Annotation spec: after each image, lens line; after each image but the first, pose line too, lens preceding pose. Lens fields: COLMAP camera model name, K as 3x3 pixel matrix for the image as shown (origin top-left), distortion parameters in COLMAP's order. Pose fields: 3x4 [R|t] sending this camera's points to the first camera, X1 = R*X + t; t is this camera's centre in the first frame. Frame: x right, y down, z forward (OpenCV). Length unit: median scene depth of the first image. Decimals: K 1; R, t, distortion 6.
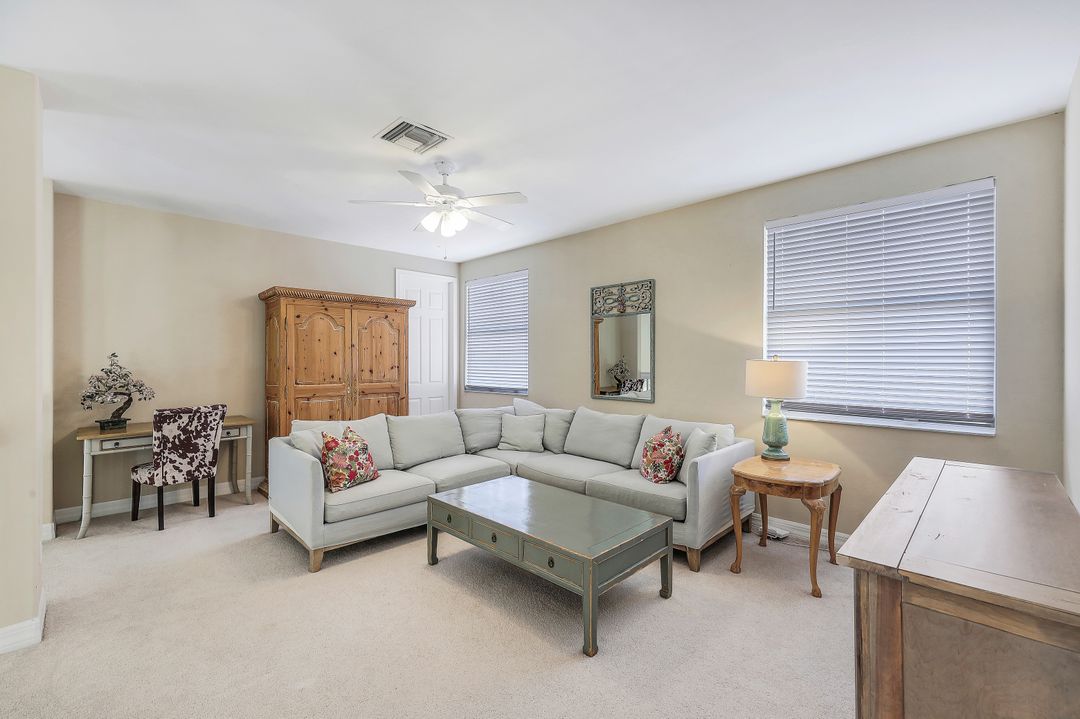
lens RADIAL K [[444.2, 0, 546.1], [0, 444.2, 358.7], [0, 0, 1]] dist [0.001876, 0.000755]
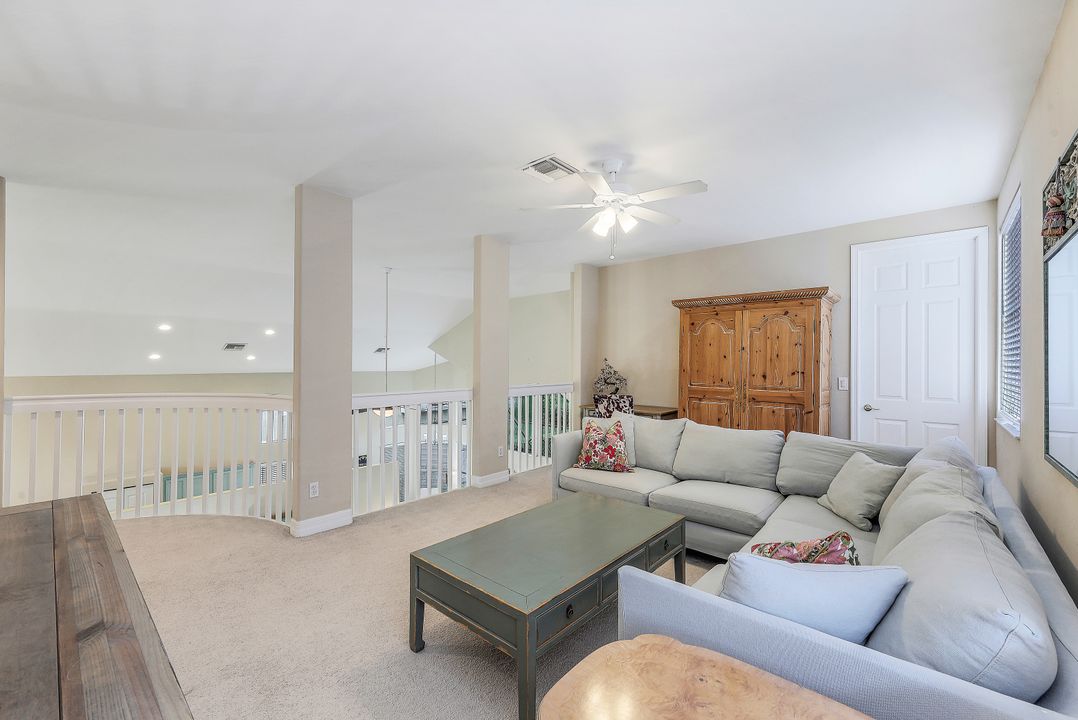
lens RADIAL K [[443.4, 0, 545.4], [0, 443.4, 359.3], [0, 0, 1]] dist [0.001876, 0.000755]
pose [[0.063962, -0.006140, -0.997933, 0.481102], [-0.005683, 0.999963, -0.006516, 0.002135], [0.997936, 0.006088, 0.063925, 0.520698]]
